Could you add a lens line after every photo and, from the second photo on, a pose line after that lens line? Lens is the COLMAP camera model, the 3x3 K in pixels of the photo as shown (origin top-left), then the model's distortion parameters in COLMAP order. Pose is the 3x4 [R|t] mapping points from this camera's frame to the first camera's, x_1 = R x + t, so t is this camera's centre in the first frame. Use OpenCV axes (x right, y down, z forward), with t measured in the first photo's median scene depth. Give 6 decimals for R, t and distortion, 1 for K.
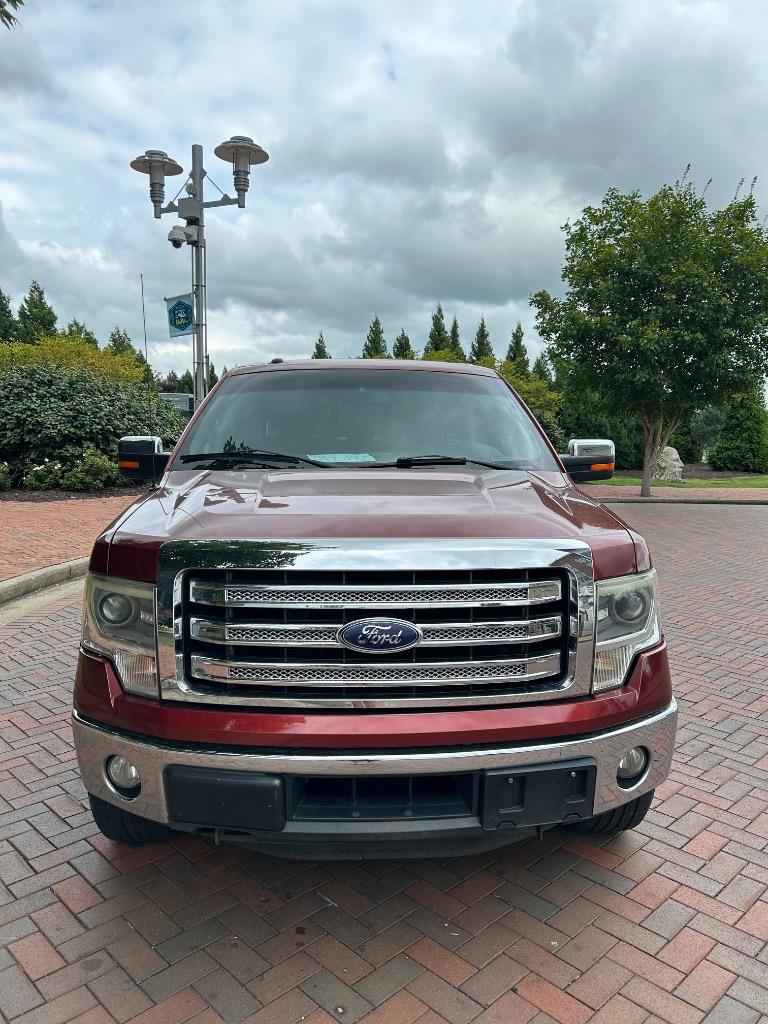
lens RADIAL K [[761.7, 0, 383.3], [0, 761.7, 508.2], [0, 0, 1]] dist [0.020796, -0.001546]
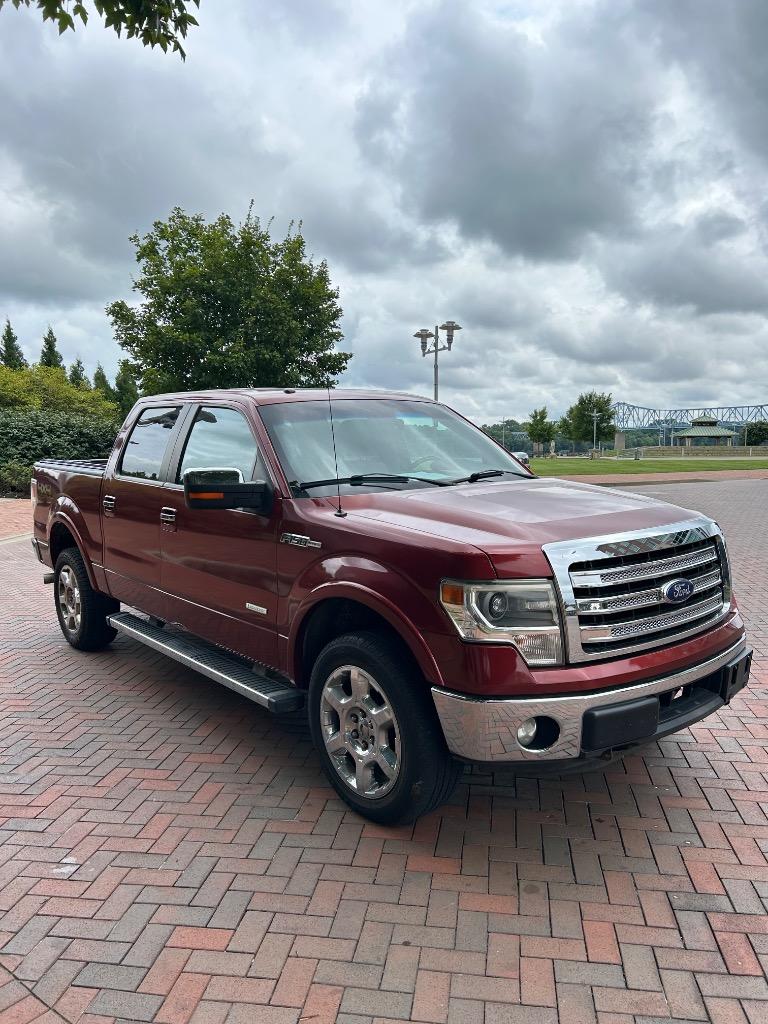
lens RADIAL K [[761.7, 0, 382.1], [0, 761.7, 511.0], [0, 0, 1]] dist [0.020796, -0.001546]
pose [[0.800790, -0.081313, 0.593401, -0.112122], [0.084867, 0.996150, 0.021973, -0.005965], [-0.592903, 0.032764, 0.804607, 0.010675]]
